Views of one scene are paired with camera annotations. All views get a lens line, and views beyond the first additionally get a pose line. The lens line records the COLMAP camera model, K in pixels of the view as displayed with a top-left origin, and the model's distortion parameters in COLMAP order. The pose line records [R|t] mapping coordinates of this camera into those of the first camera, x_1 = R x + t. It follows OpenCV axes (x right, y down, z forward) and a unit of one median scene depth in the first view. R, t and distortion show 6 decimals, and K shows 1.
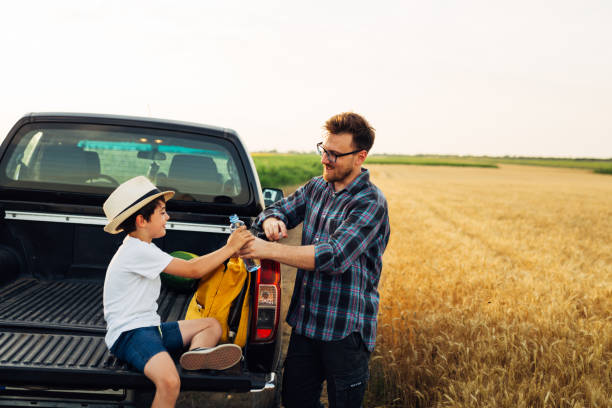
lens RADIAL K [[871.6, 0, 304.2], [0, 871.6, 204.2], [0, 0, 1]] dist [0.025822, 0.000000]
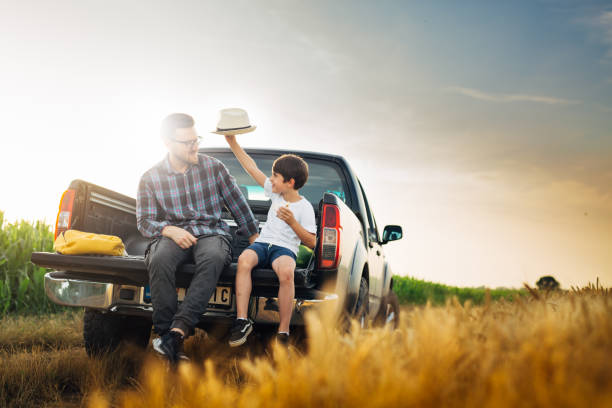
lens RADIAL K [[871.6, 0, 308.4], [0, 871.6, 204.9], [0, 0, 1]] dist [0.025822, 0.000000]
pose [[0.973606, -0.014342, -0.227785, 0.173609], [-0.020818, 0.988283, -0.151203, 0.191437], [0.227285, 0.151954, 0.961900, -0.264793]]
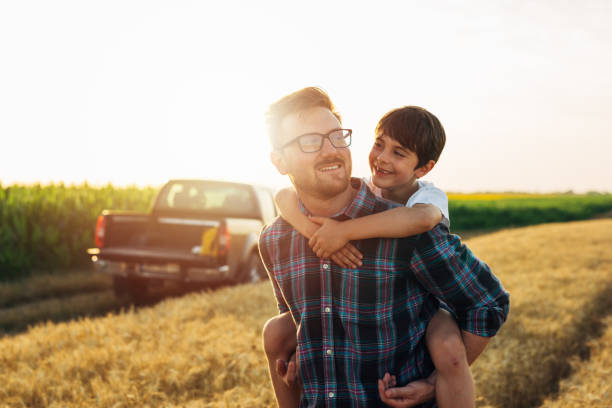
lens RADIAL K [[976.5, 0, 313.1], [0, 976.5, 172.0], [0, 0, 1]] dist [0.029527, 0.000000]
pose [[0.956941, -0.028420, -0.288889, 0.878939], [0.004151, 0.996434, -0.084276, 0.111726], [0.290254, 0.079448, 0.953646, -1.529307]]
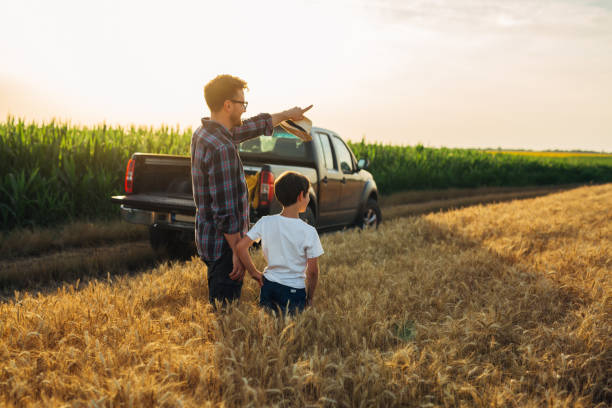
lens RADIAL K [[871.6, 0, 306.7], [0, 871.6, 220.6], [0, 0, 1]] dist [0.025822, 0.000000]
pose [[0.924164, 0.032388, -0.380620, 0.755635], [-0.025620, 0.999411, 0.022836, 0.098068], [0.381135, -0.011353, 0.924450, -0.966368]]
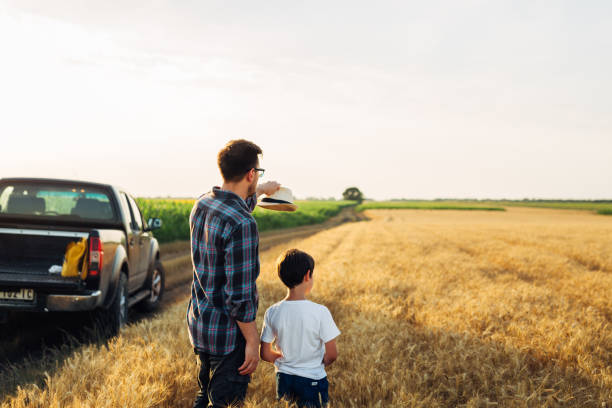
lens RADIAL K [[871.6, 0, 305.2], [0, 871.6, 202.6], [0, 0, 1]] dist [0.025822, 0.000000]
pose [[0.999637, -0.018076, -0.019993, 0.402414], [0.016943, 0.998316, -0.055486, 0.071846], [0.020962, 0.055128, 0.998259, -0.939856]]
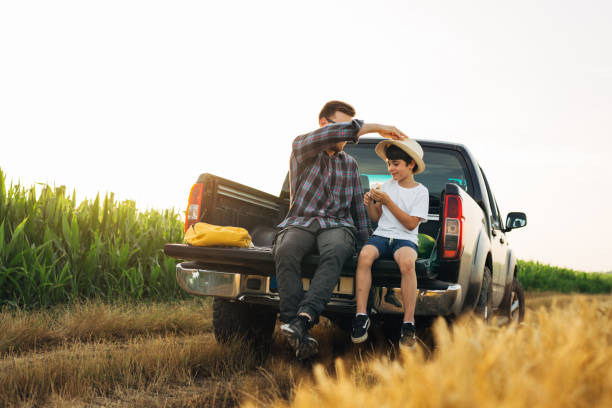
lens RADIAL K [[871.6, 0, 305.9], [0, 871.6, 207.3], [0, 0, 1]] dist [0.025822, 0.000000]
pose [[0.932150, -0.019627, -0.361540, 0.174847], [-0.028586, 0.991423, -0.127525, 0.185555], [0.360943, 0.129207, 0.923594, -0.278379]]
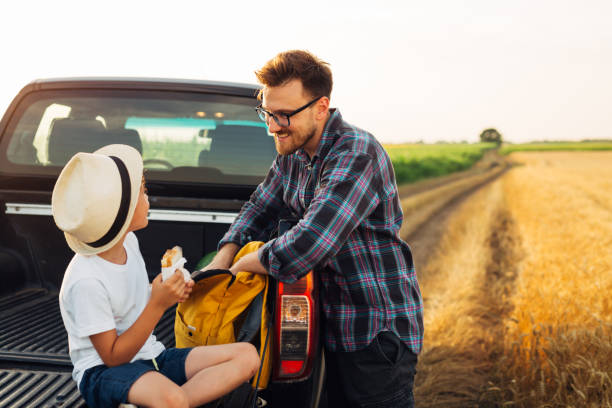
lens RADIAL K [[952.1, 0, 307.0], [0, 952.1, 208.0], [0, 0, 1]] dist [-0.005049, 0.000000]
pose [[0.987644, -0.026413, -0.154470, 0.058841], [0.027482, 0.999611, 0.004788, 0.014846], [0.154284, -0.008974, 0.987986, 0.189912]]
